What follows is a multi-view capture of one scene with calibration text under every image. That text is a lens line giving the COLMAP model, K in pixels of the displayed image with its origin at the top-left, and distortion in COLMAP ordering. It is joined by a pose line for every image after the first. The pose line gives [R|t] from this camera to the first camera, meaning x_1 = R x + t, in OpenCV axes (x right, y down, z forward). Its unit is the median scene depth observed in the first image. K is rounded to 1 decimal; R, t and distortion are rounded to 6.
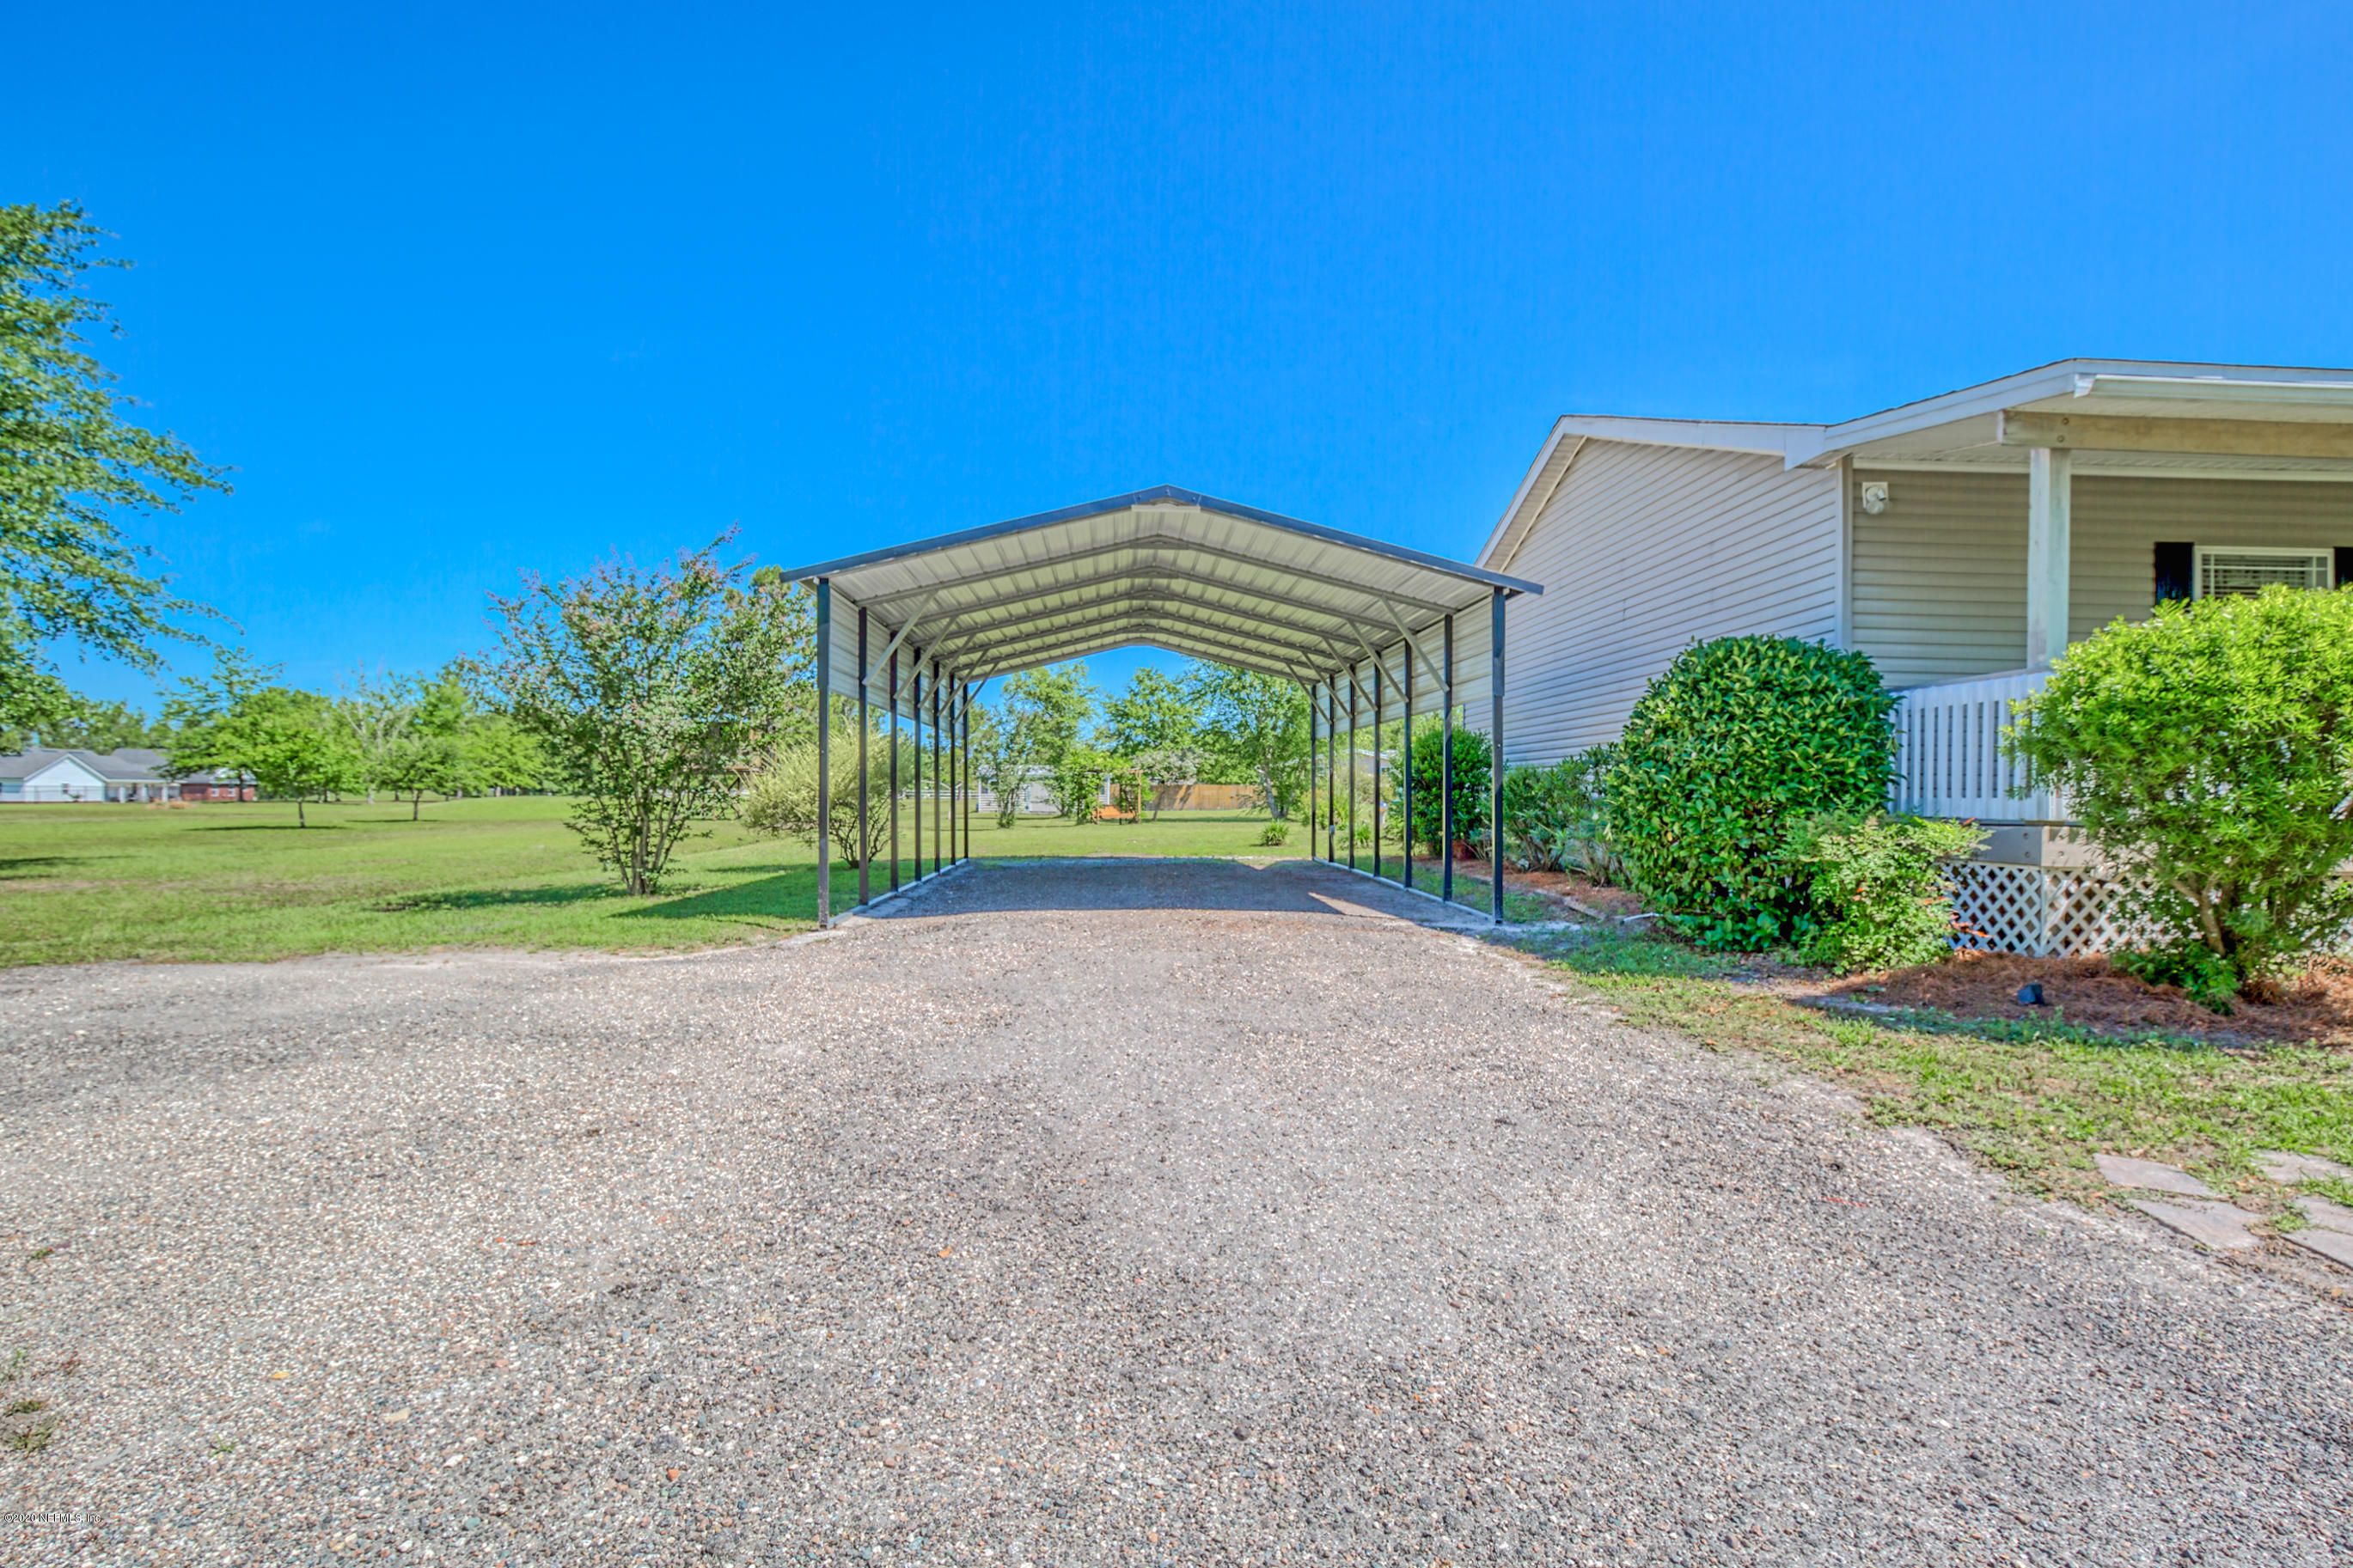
lens RADIAL K [[1089.6, 0, 1183.3], [0, 1089.6, 777.5], [0, 0, 1]] dist [-0.014221, 0.000389]
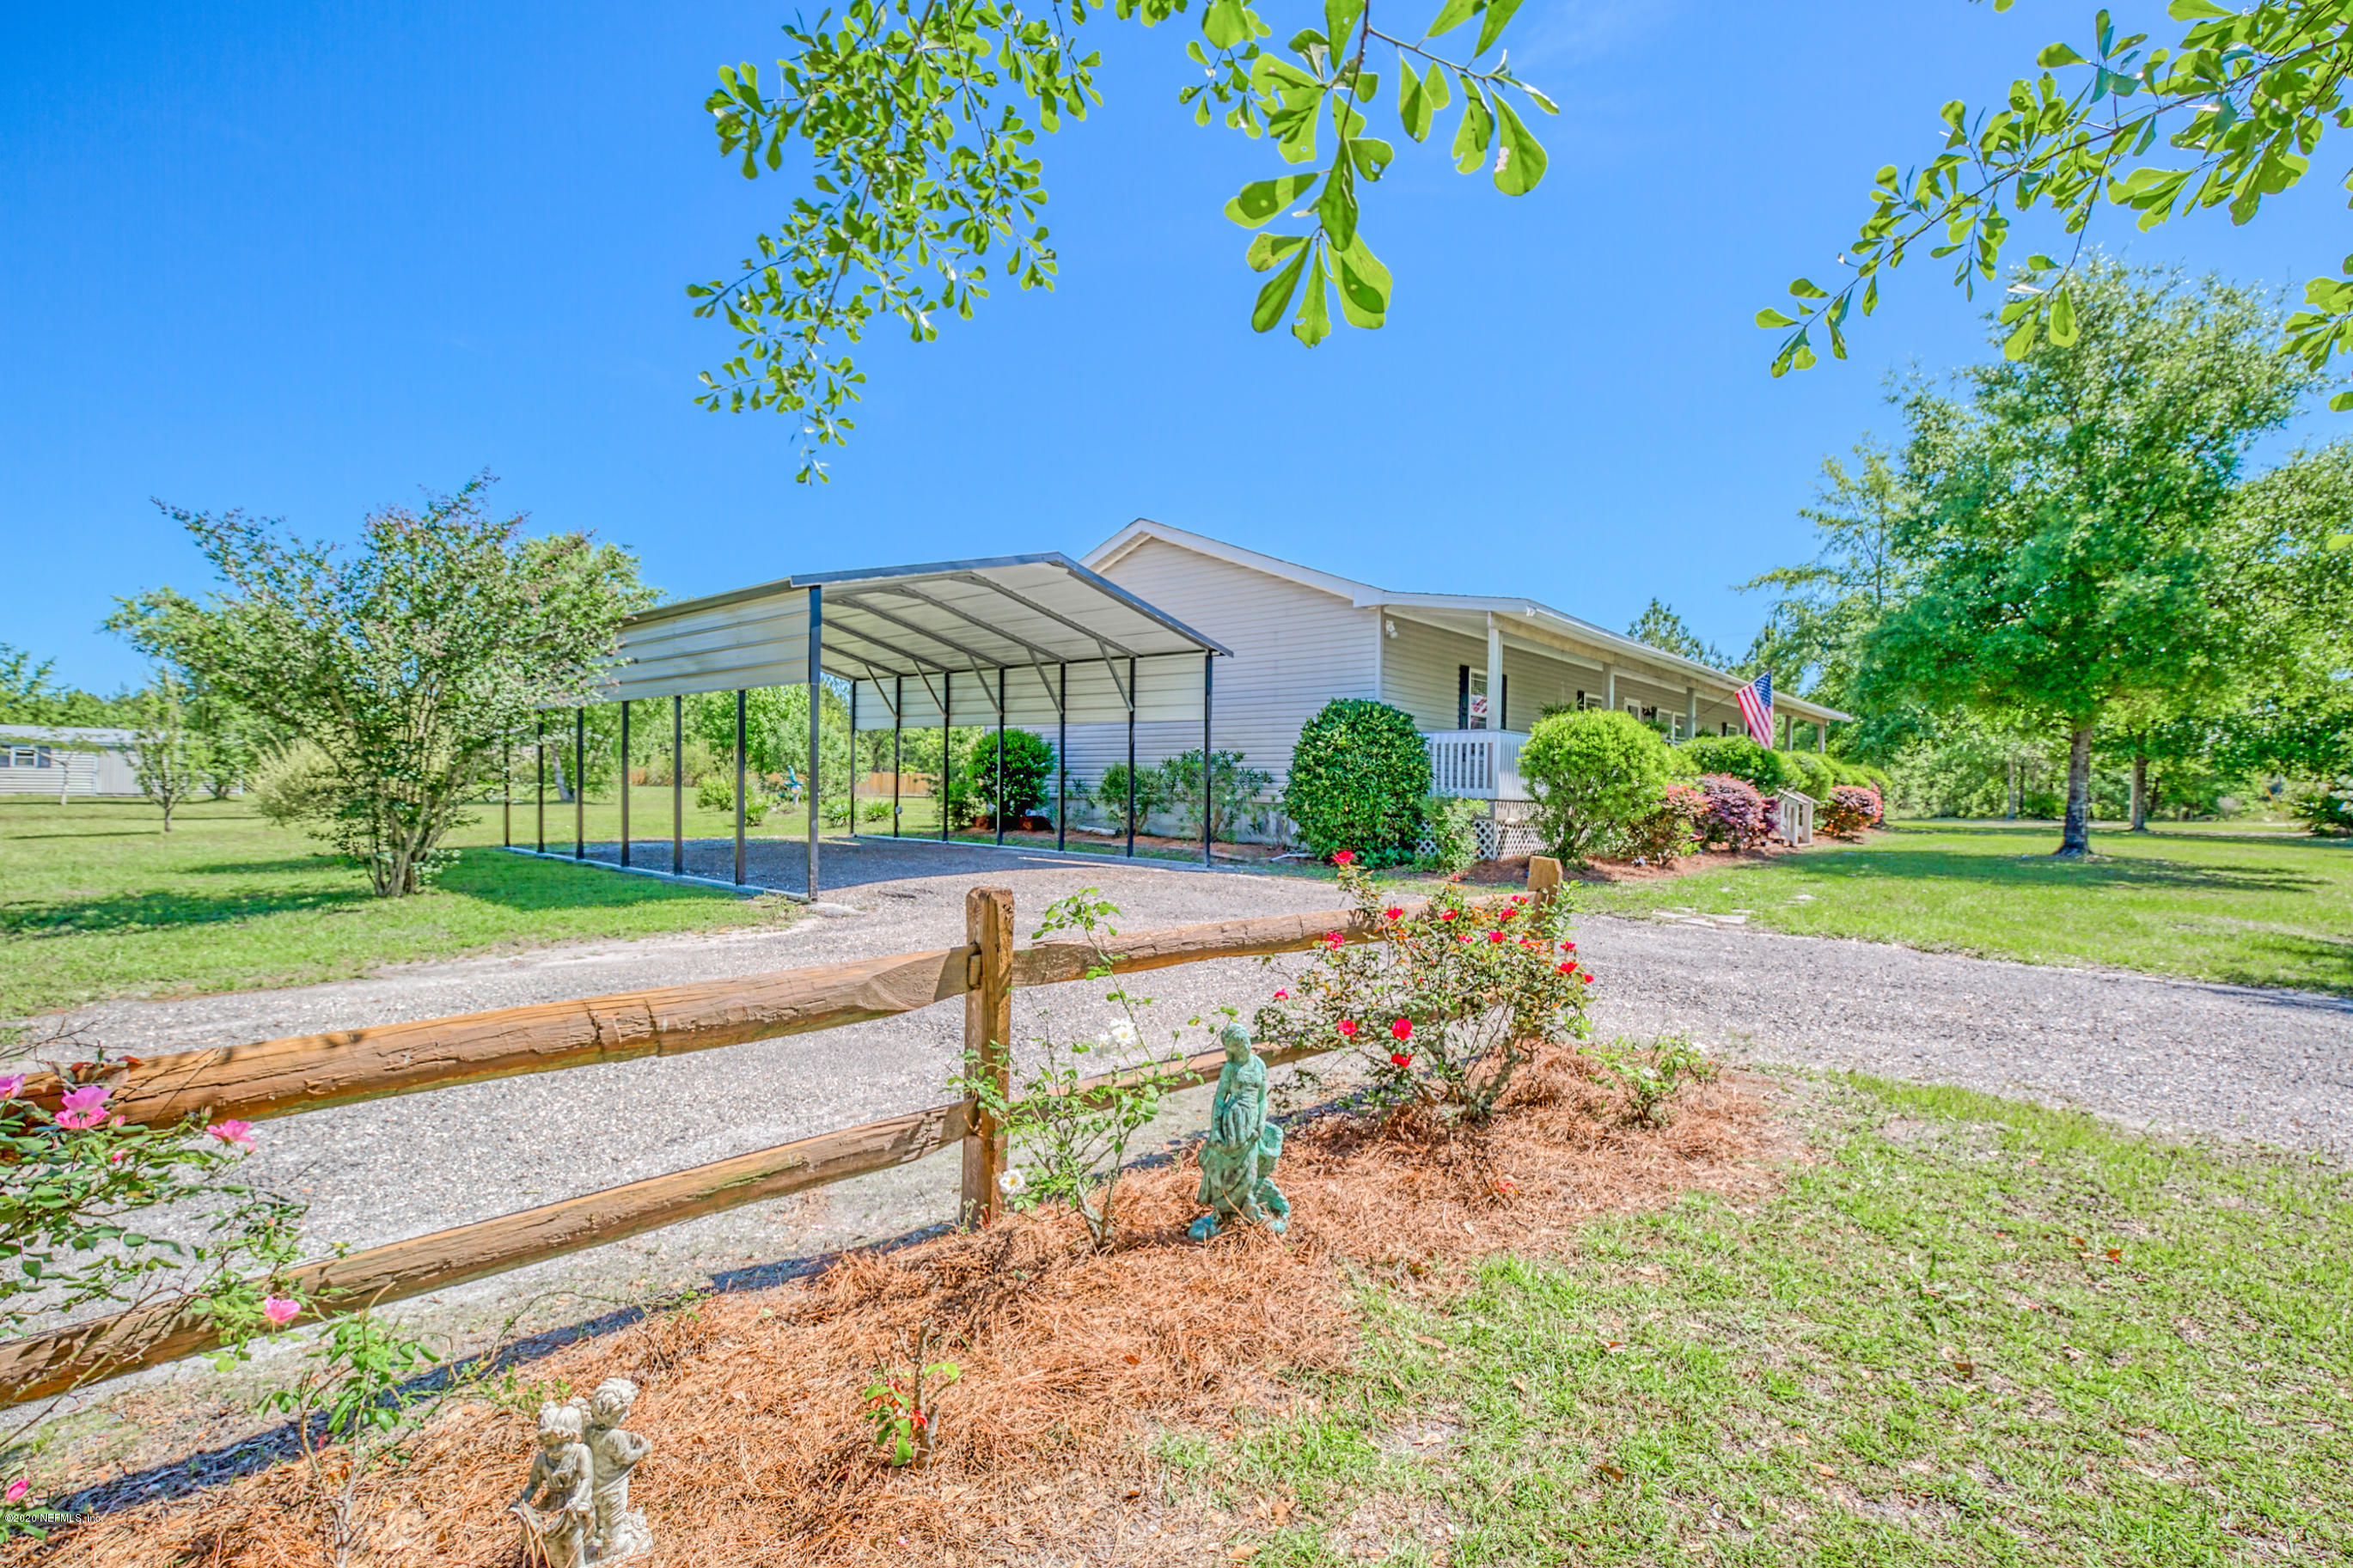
lens RADIAL K [[1089.6, 0, 1183.3], [0, 1089.6, 777.5], [0, 0, 1]] dist [-0.014221, 0.000389]
pose [[0.678723, 0.010039, 0.734326, -0.947997], [-0.023979, 0.999676, 0.008497, -0.005232], [-0.734003, -0.023376, 0.678744, -0.037857]]
